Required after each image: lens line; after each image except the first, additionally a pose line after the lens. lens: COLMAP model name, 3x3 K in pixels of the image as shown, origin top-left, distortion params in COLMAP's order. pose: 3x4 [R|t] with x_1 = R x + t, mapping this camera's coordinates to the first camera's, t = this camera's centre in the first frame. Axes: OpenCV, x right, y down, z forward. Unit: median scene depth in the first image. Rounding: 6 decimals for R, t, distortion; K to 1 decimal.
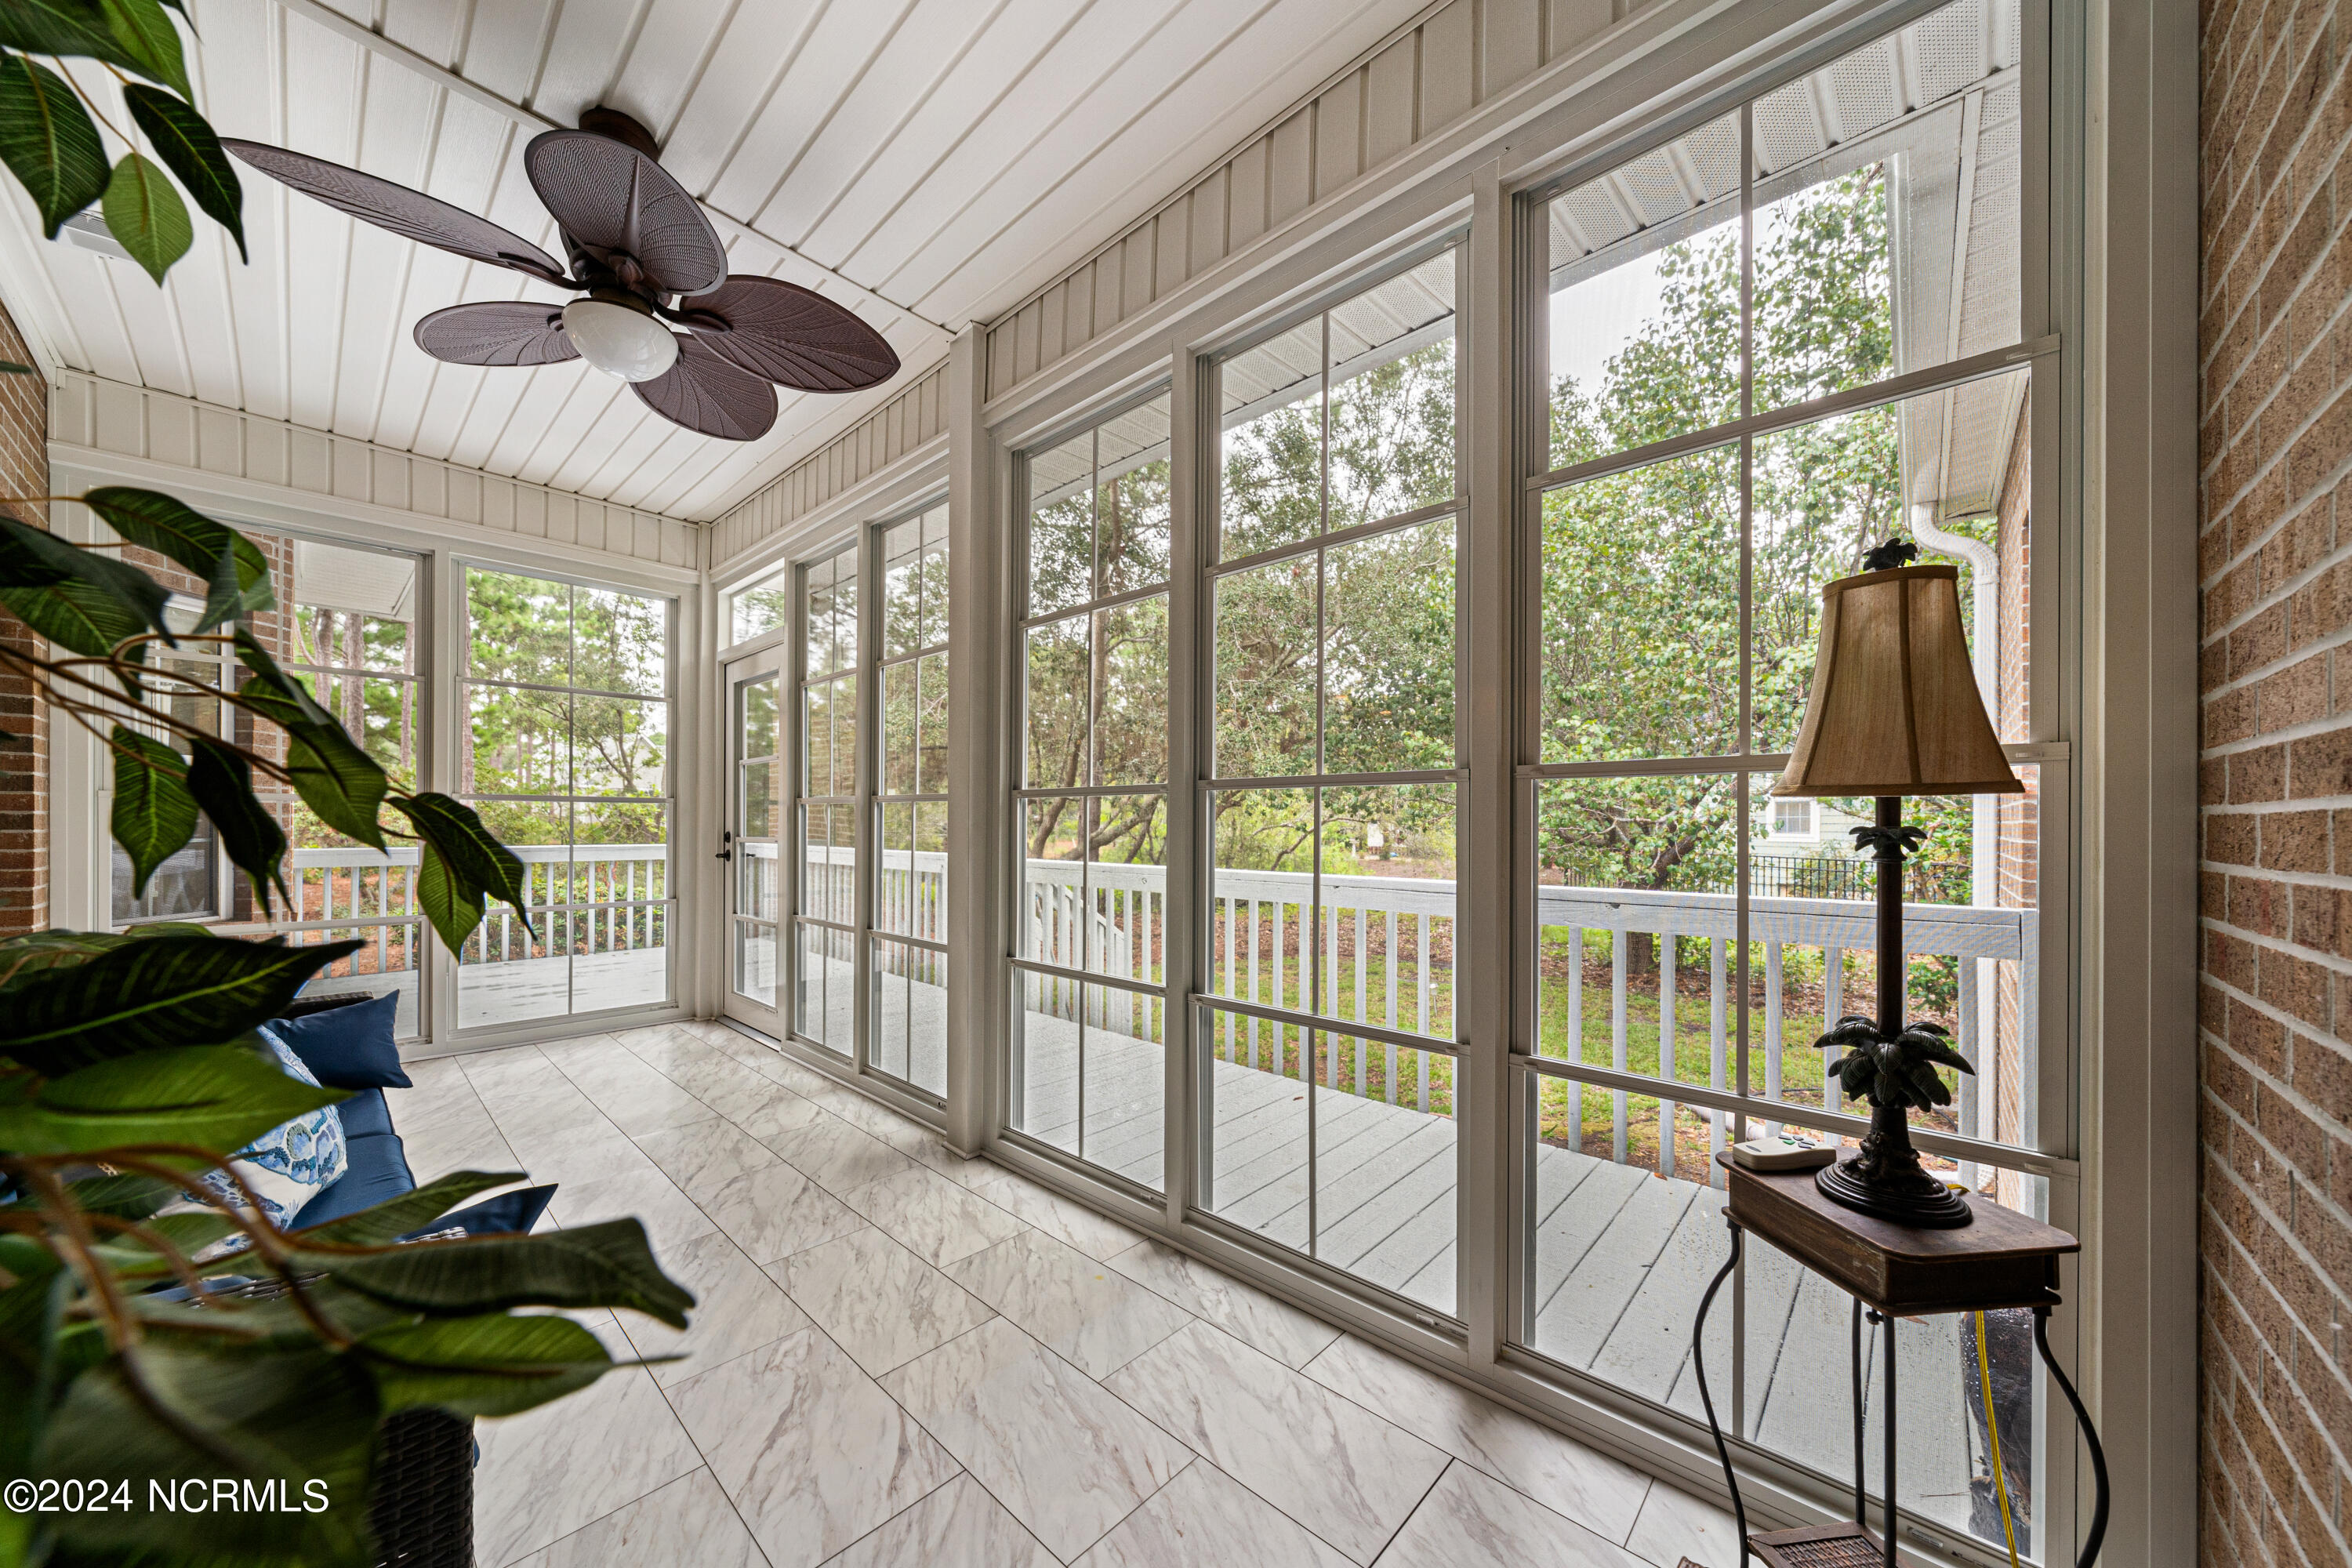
lens RADIAL K [[814.7, 0, 1190.8], [0, 814.7, 823.5], [0, 0, 1]] dist [-0.000932, -0.000129]
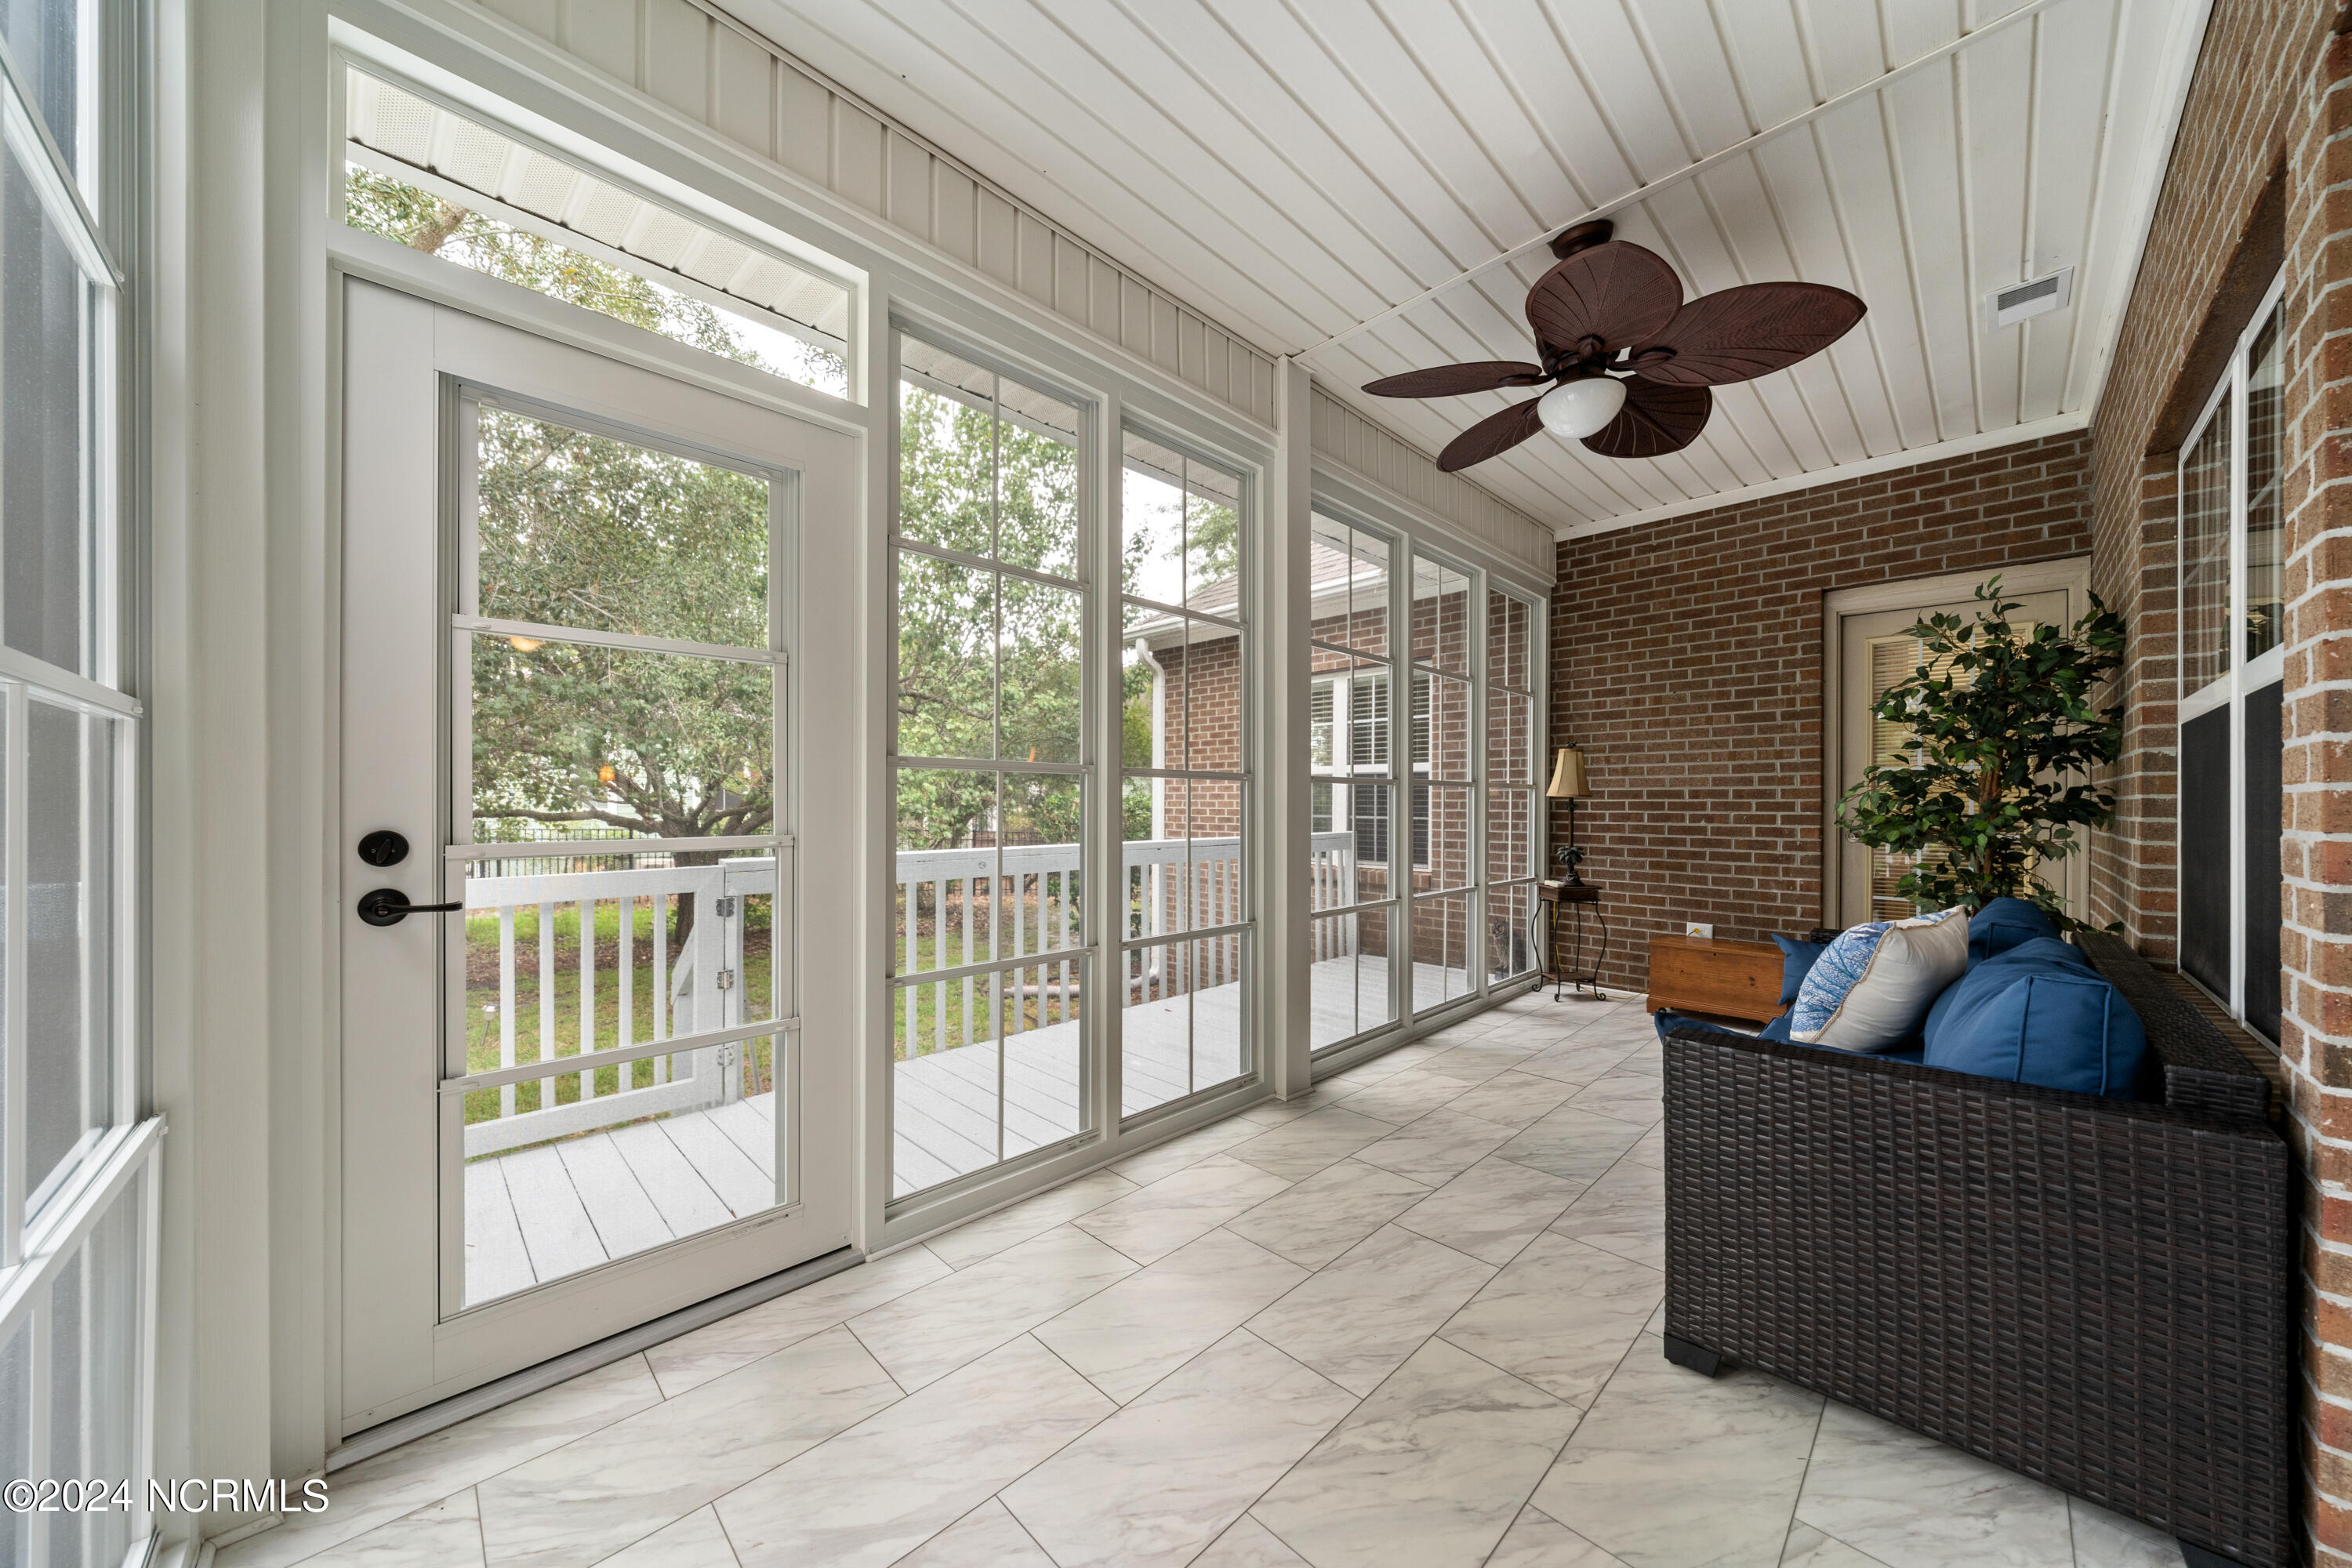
lens RADIAL K [[798.0, 0, 1167.2], [0, 798.0, 802.3], [0, 0, 1]] dist [-0.000535, -0.000003]
pose [[0.061802, -0.004772, 0.998077, -0.856986], [-0.002248, 0.999985, 0.004920, -0.002840], [-0.998086, -0.002547, 0.061791, 0.684392]]
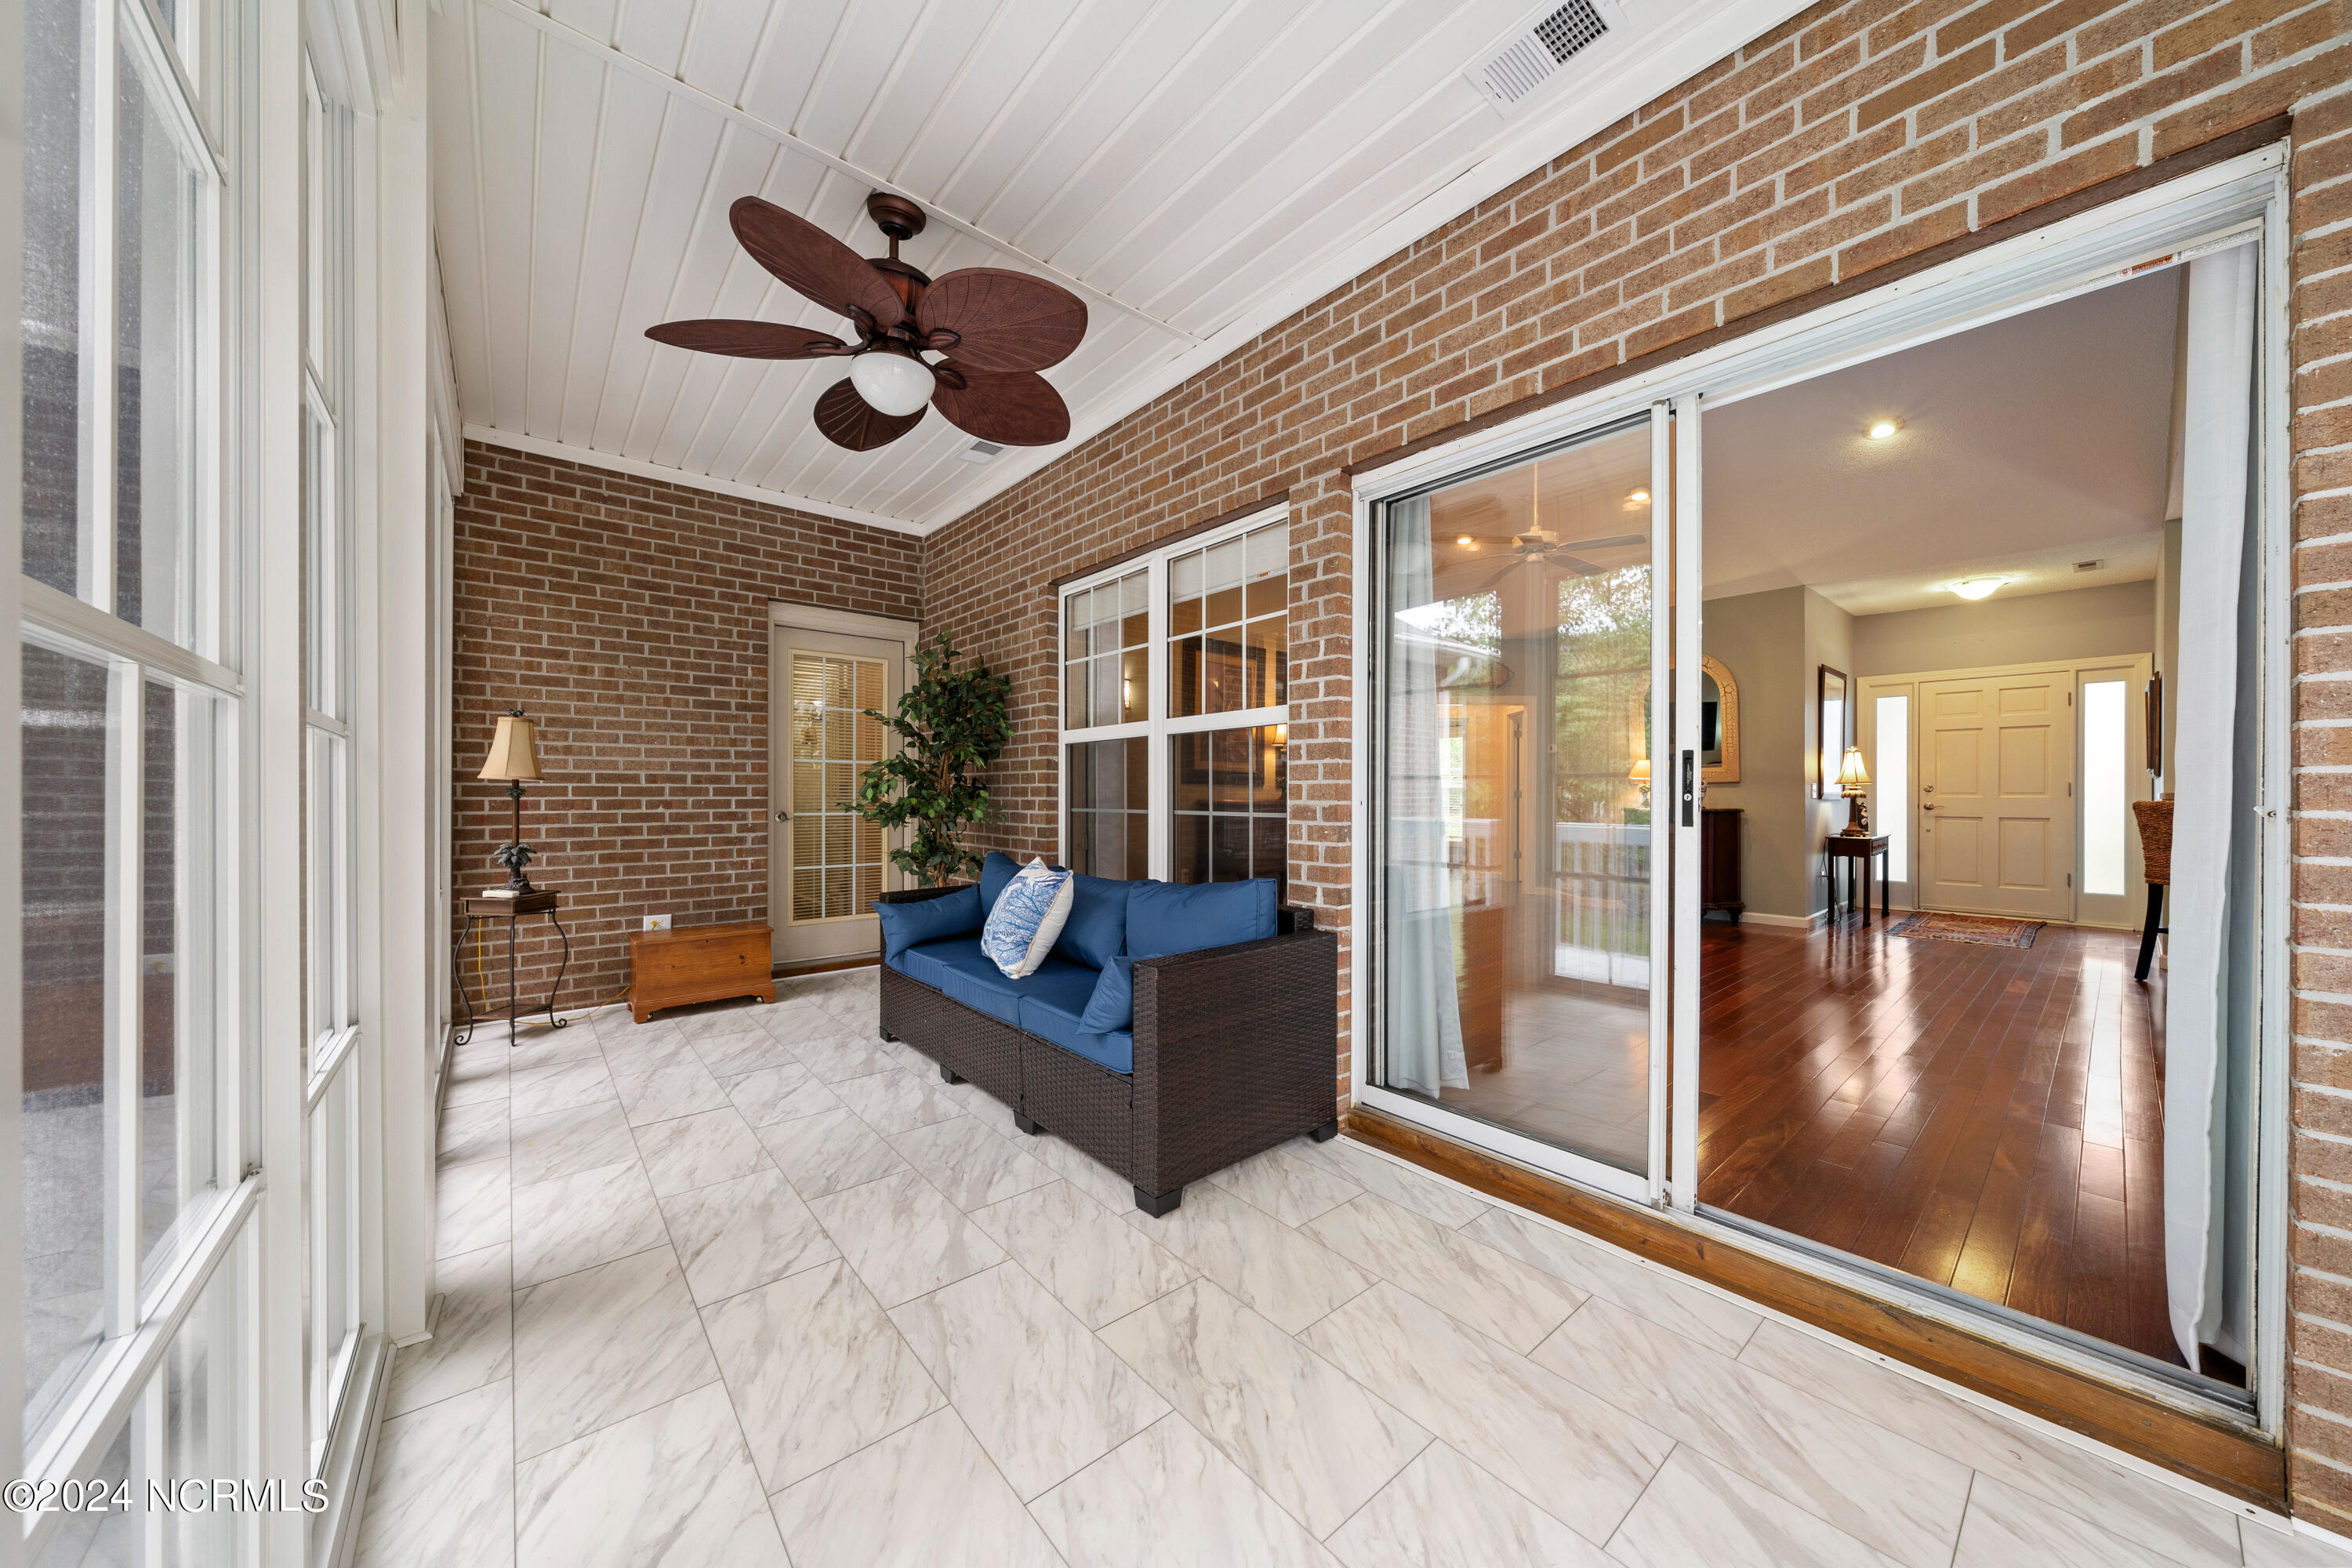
lens RADIAL K [[808.0, 0, 1178.6], [0, 808.0, 792.0], [0, 0, 1]] dist [-0.001077, -0.000147]
pose [[-0.990439, -0.007623, 0.137744, -0.569506], [-0.007697, 0.999970, -0.000006, 0.001221], [-0.137740, -0.001067, -0.990468, 0.938329]]
